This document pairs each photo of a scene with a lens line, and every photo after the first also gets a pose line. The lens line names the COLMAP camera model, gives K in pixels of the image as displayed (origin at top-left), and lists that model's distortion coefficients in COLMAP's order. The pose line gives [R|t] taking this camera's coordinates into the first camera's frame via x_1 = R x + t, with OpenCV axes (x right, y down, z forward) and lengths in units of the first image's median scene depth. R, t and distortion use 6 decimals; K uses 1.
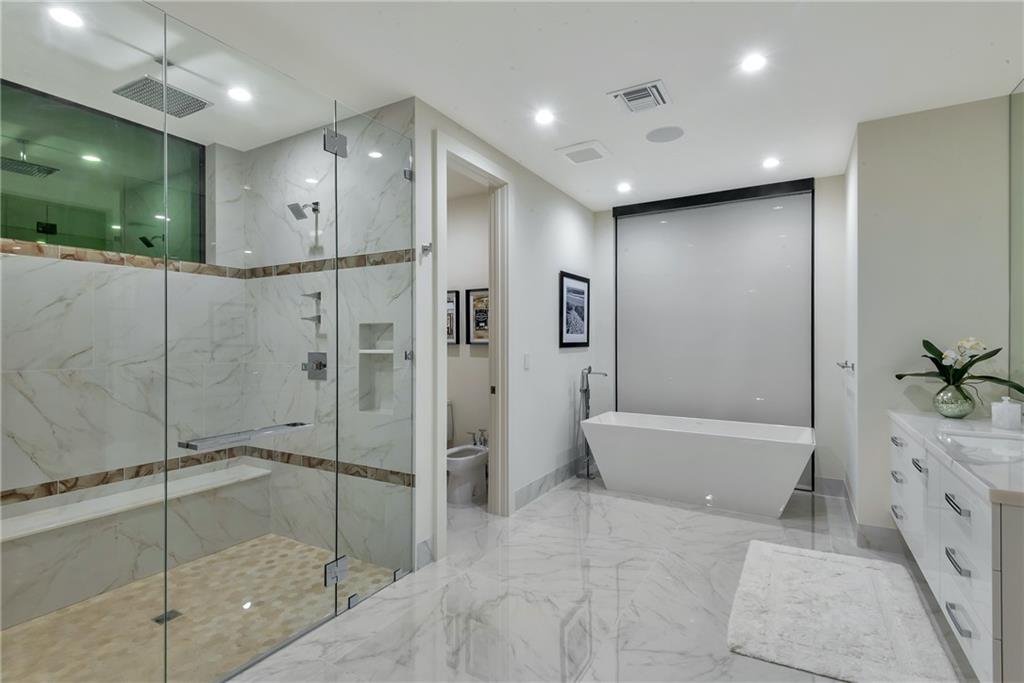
lens RADIAL K [[484.7, 0, 515.5], [0, 484.7, 339.0], [0, 0, 1]] dist [0.031668, -0.020565]
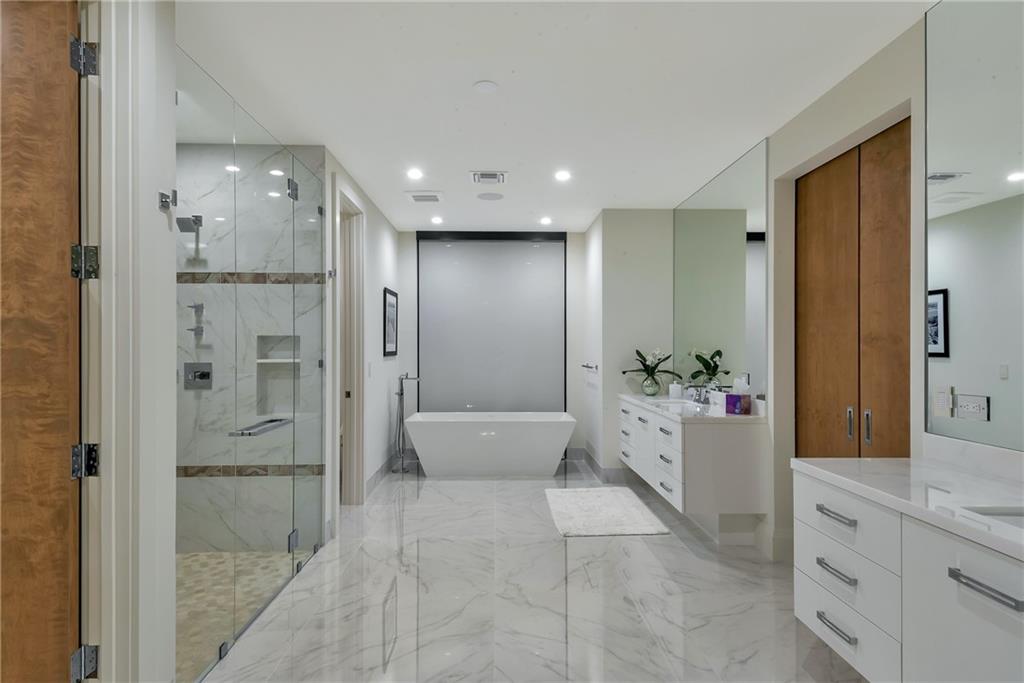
lens RADIAL K [[558.2, 0, 512.4], [0, 558.2, 345.1], [0, 0, 1]] dist [0.035926, -0.032439]
pose [[0.850726, 0.002943, 0.525602, -0.502305], [-0.002589, 0.999996, -0.001408, -0.010110], [-0.525604, -0.000163, 0.850730, -0.376111]]
